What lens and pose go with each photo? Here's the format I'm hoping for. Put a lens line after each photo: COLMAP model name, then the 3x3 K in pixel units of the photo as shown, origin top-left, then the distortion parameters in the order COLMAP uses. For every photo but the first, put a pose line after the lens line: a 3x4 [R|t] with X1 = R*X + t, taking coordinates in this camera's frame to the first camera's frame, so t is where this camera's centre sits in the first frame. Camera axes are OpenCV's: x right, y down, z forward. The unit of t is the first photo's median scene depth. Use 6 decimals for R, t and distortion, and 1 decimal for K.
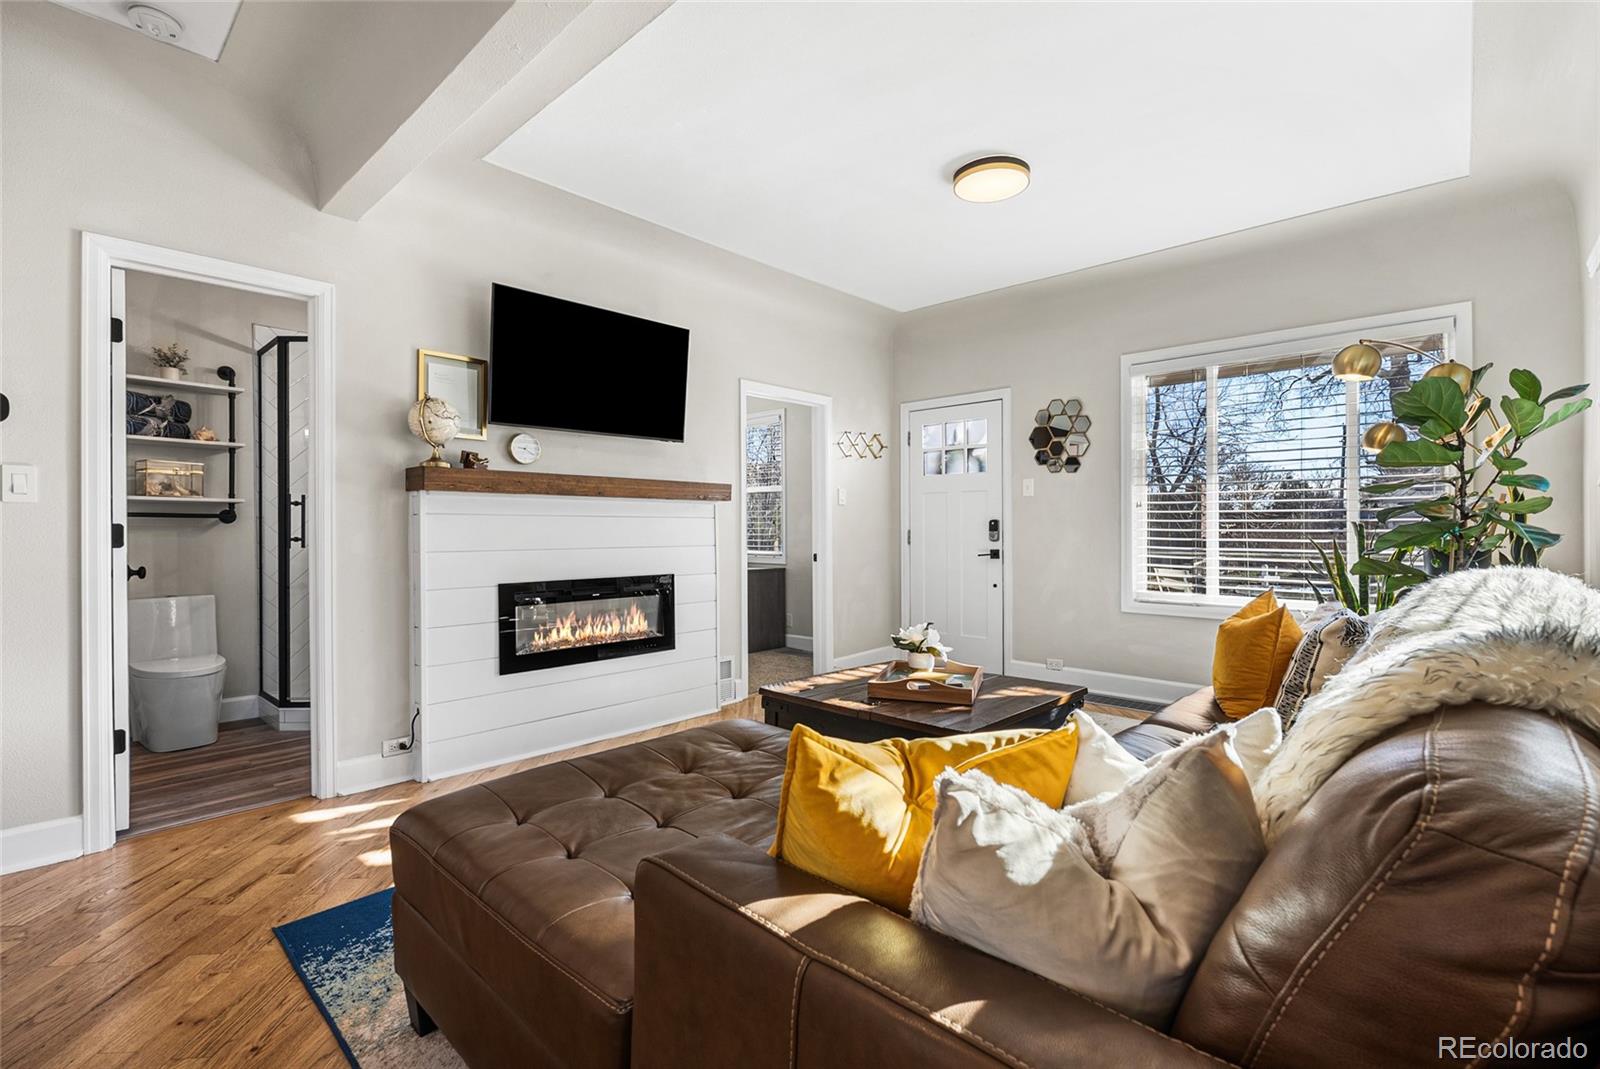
lens RADIAL K [[716.3, 0, 801.1], [0, 716.3, 532.2], [0, 0, 1]] dist [-0.005106, -0.000357]
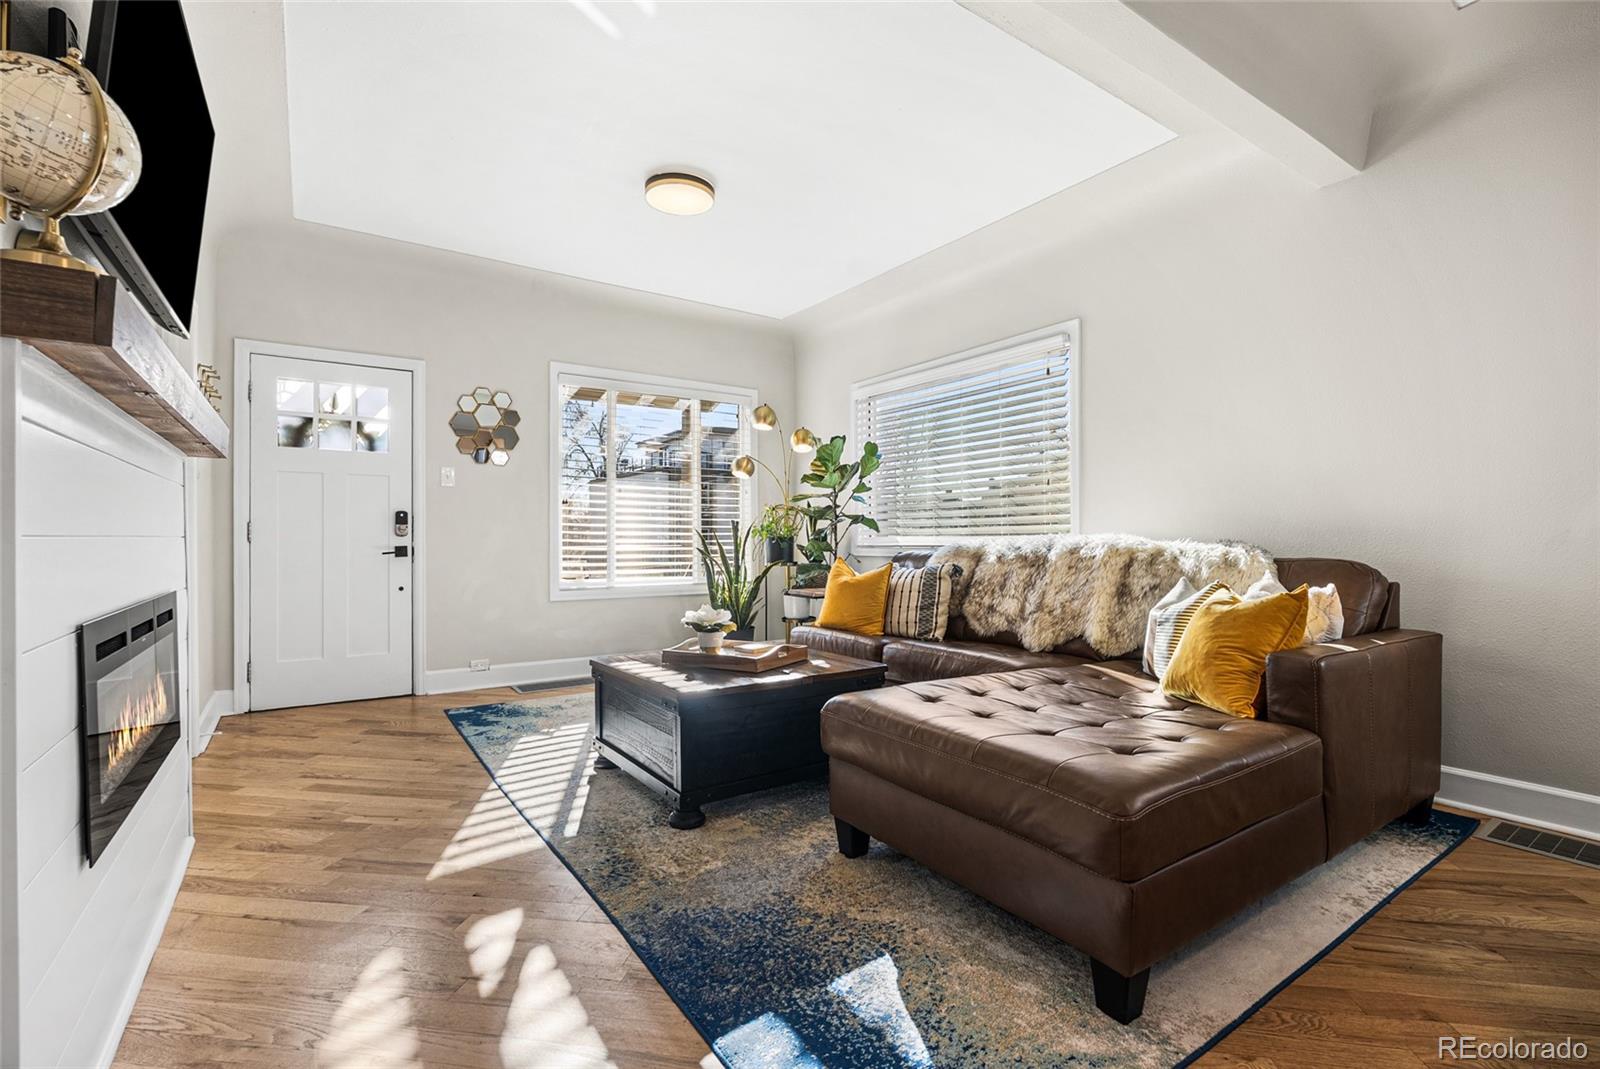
lens RADIAL K [[722.4, 0, 800.2], [0, 722.4, 528.9], [0, 0, 1]] dist [-0.002120, -0.000869]
pose [[0.217967, 0.010728, 0.975897, -0.759688], [0.004547, 0.999918, -0.012008, 0.027040], [-0.975946, 0.007055, 0.217900, 0.582275]]
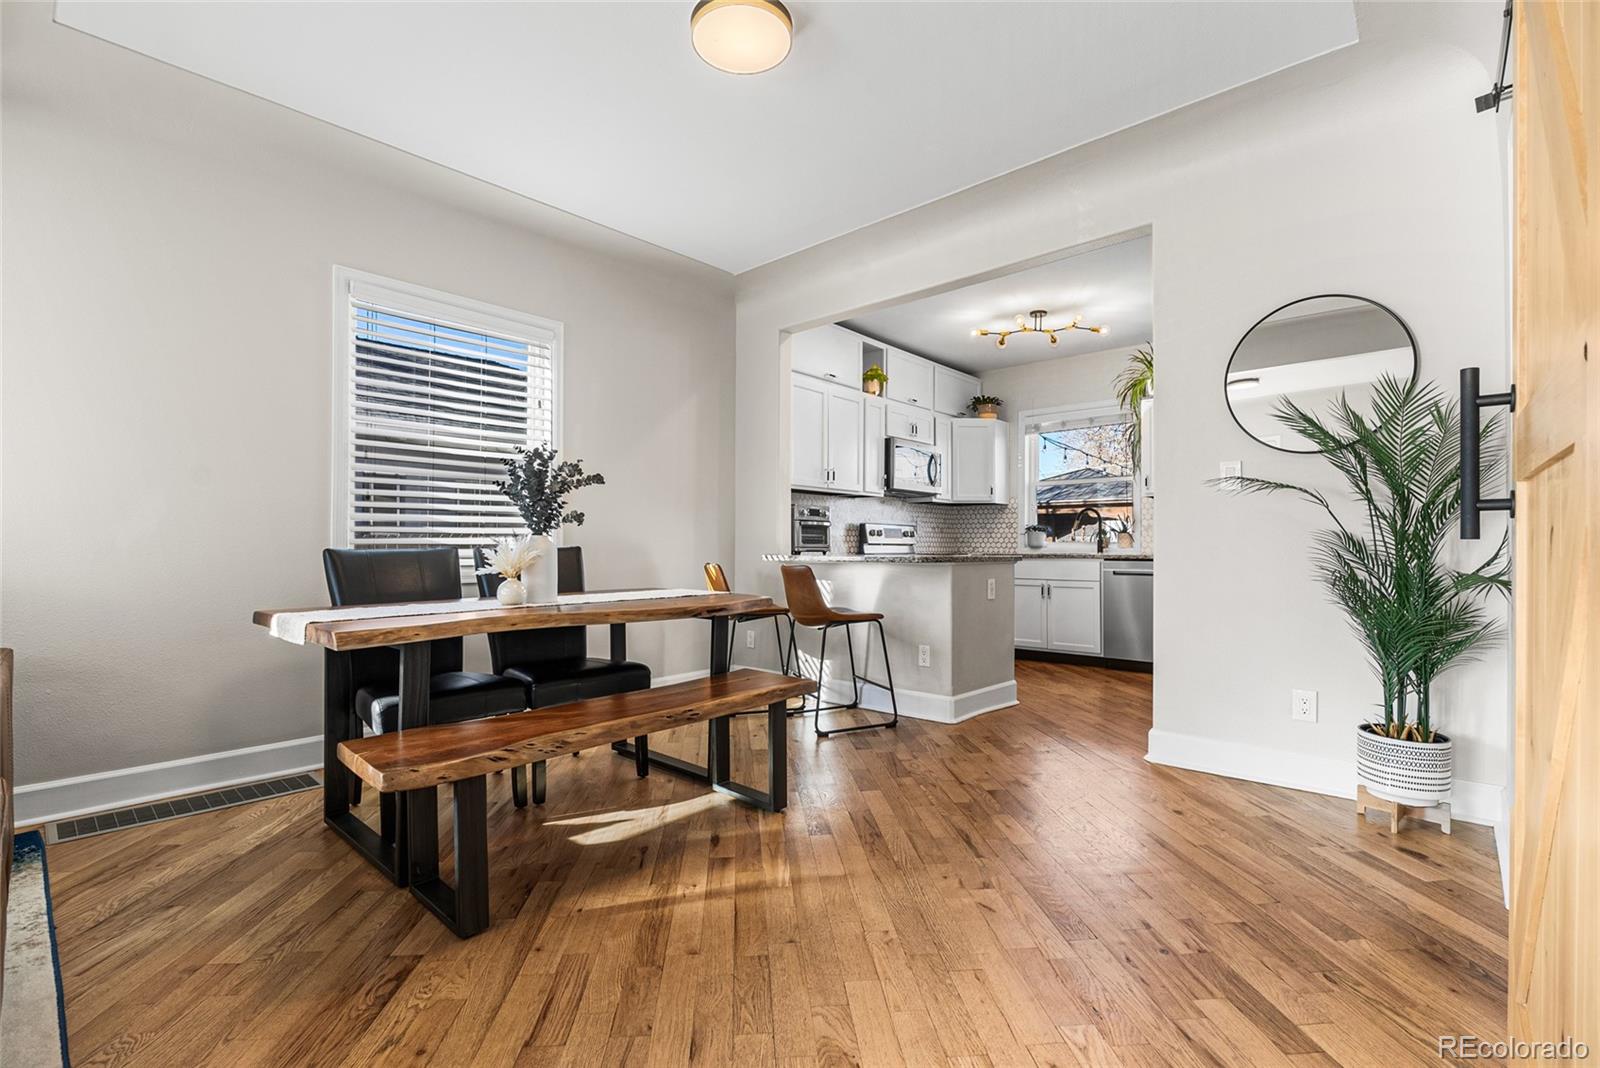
lens RADIAL K [[711.4, 0, 800.0], [0, 711.4, 534.0], [0, 0, 1]] dist [-0.005374, 0.000060]
pose [[-0.999864, 0.003763, -0.016068, -0.649103], [0.003950, 0.999925, -0.011618, 0.027060], [0.016023, -0.011679, -0.999803, 0.822983]]
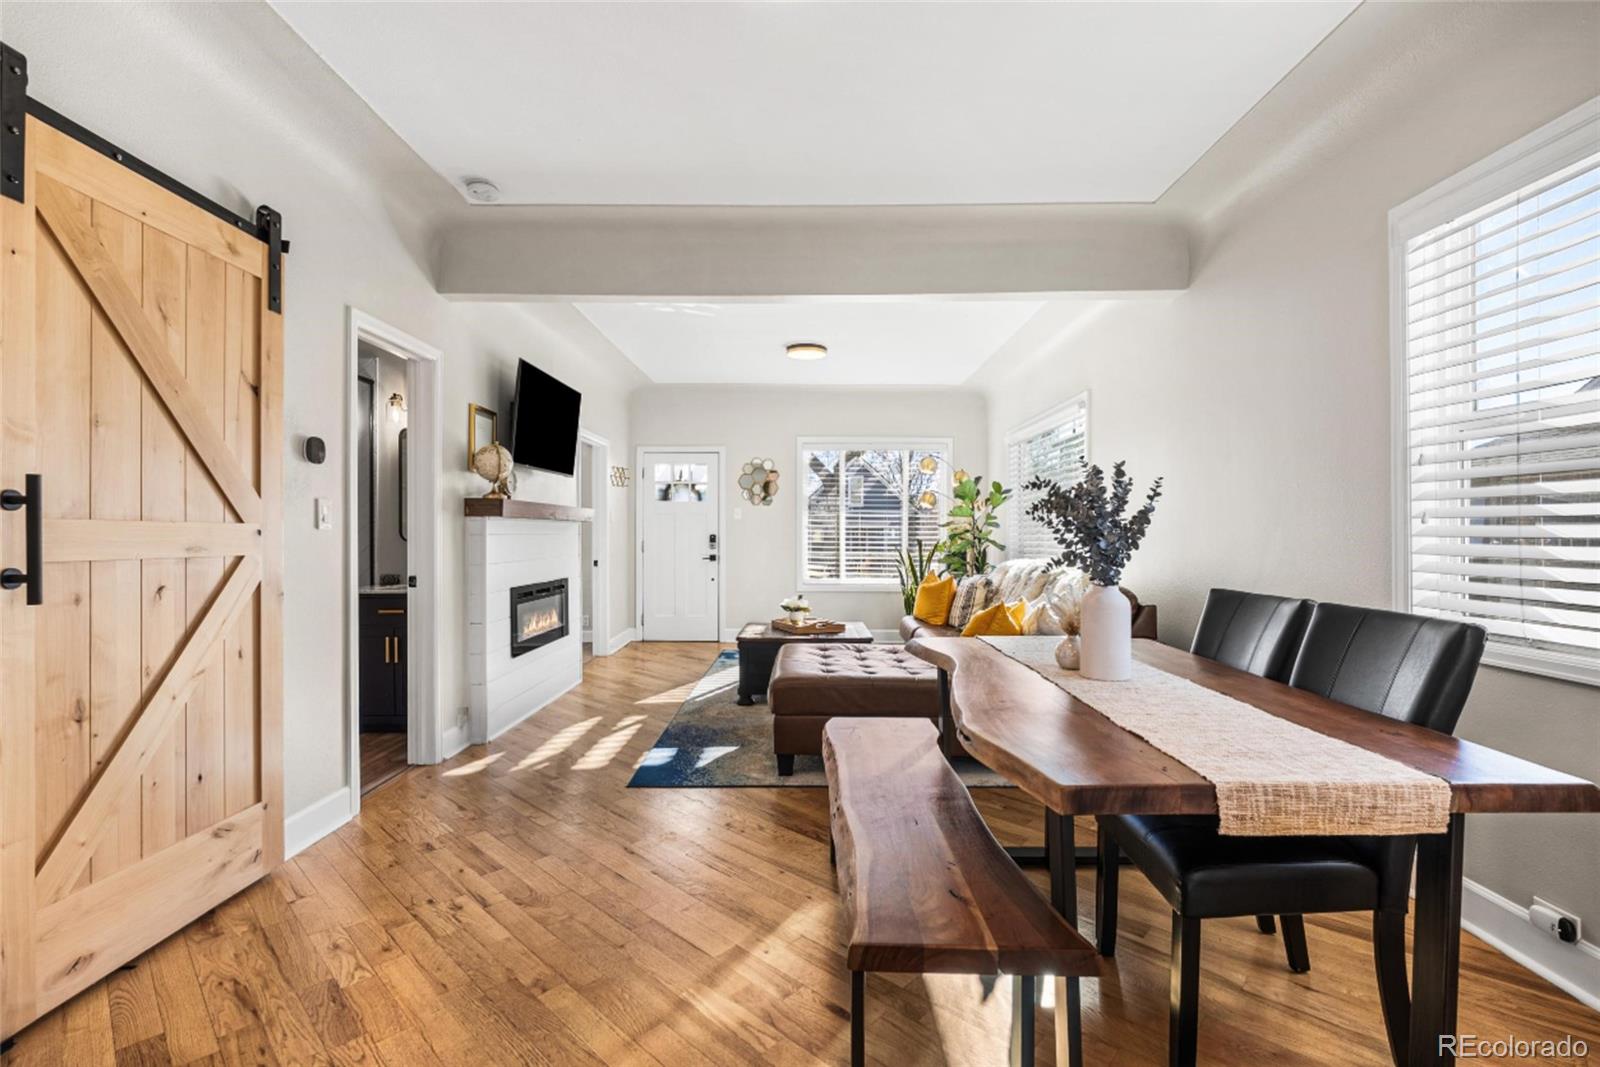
lens RADIAL K [[711.4, 0, 800.0], [0, 711.4, 533.5], [0, 0, 1]] dist [-0.005374, 0.000060]
pose [[0.735695, 0.003787, 0.677302, -0.964526], [-0.001348, 0.999991, -0.004127, -0.022768], [-0.677311, 0.002124, 0.735694, -0.316544]]
